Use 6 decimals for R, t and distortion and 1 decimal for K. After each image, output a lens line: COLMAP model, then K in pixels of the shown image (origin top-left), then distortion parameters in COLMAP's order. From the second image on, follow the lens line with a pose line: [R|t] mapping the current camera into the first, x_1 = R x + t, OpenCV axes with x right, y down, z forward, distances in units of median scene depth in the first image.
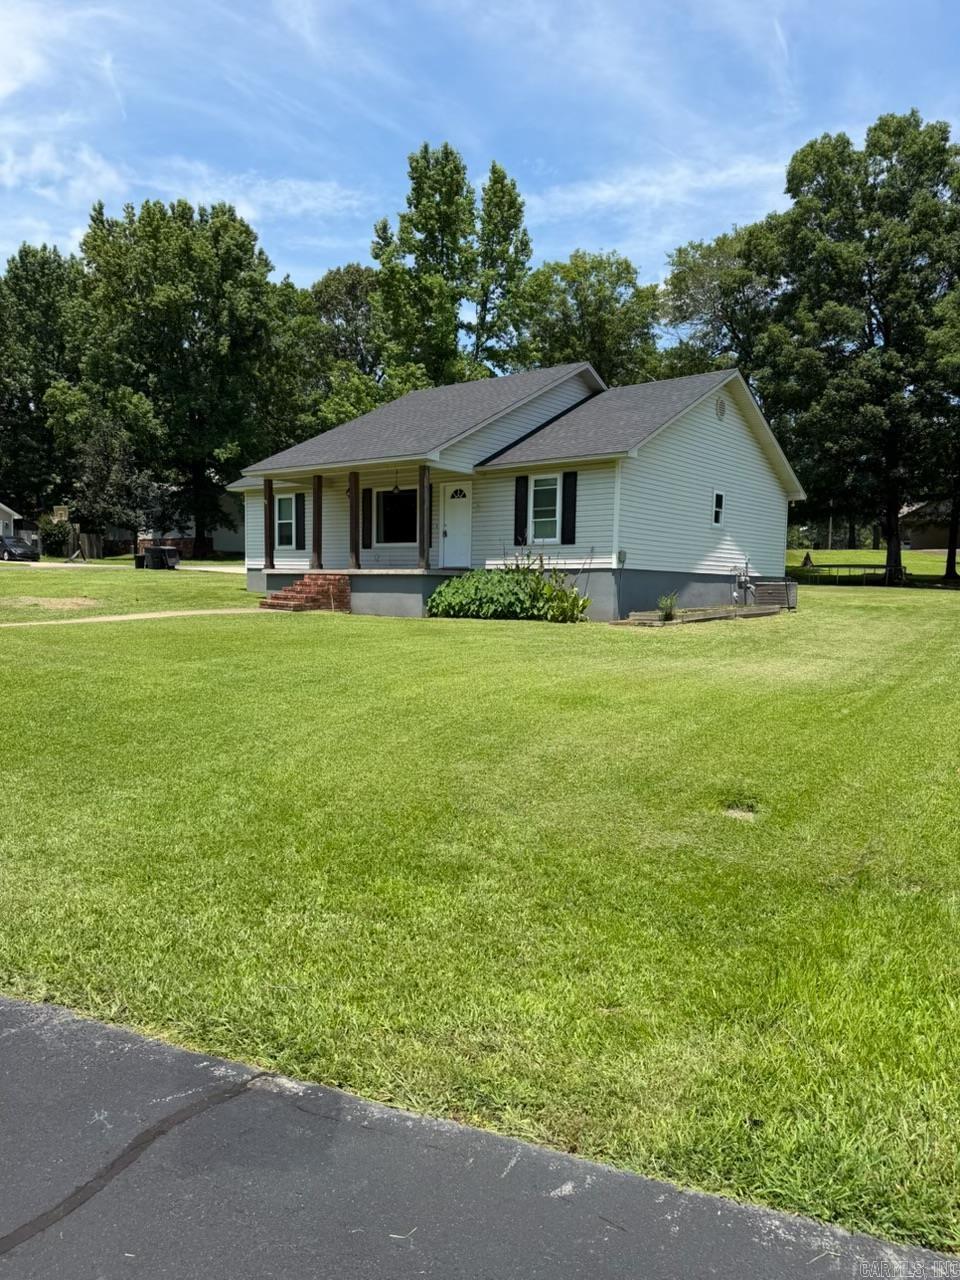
lens RADIAL K [[894.6, 0, 480.0], [0, 894.6, 640.0], [0, 0, 1]] dist [0.122328, -0.130469]
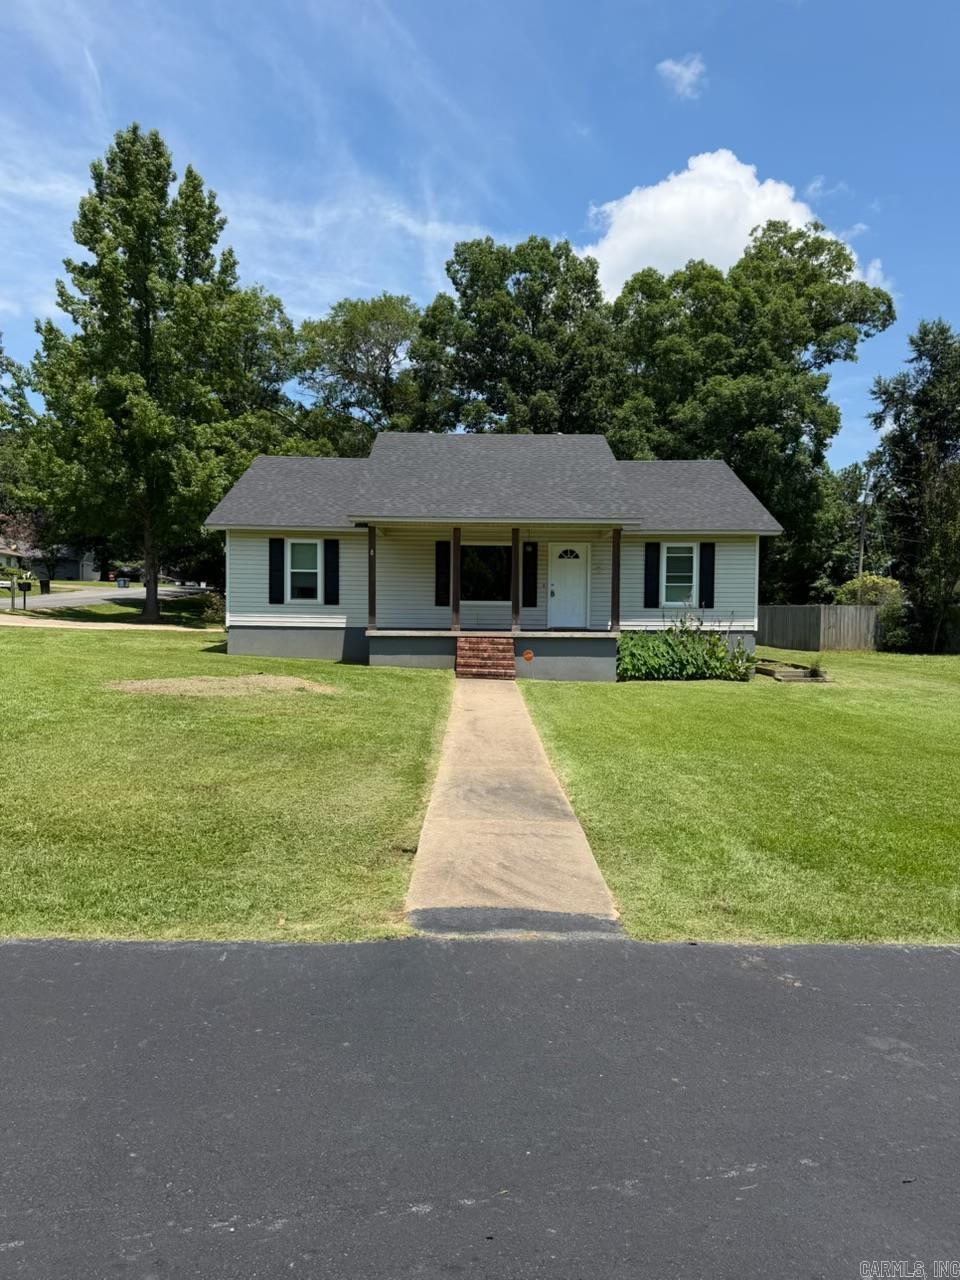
lens RADIAL K [[894.6, 0, 480.0], [0, 894.6, 640.0], [0, 0, 1]] dist [0.122328, -0.130469]
pose [[0.779762, -0.016672, 0.625854, -0.755936], [0.038918, 0.999003, -0.021876, -0.051244], [-0.624866, 0.041416, 0.779633, 0.298213]]
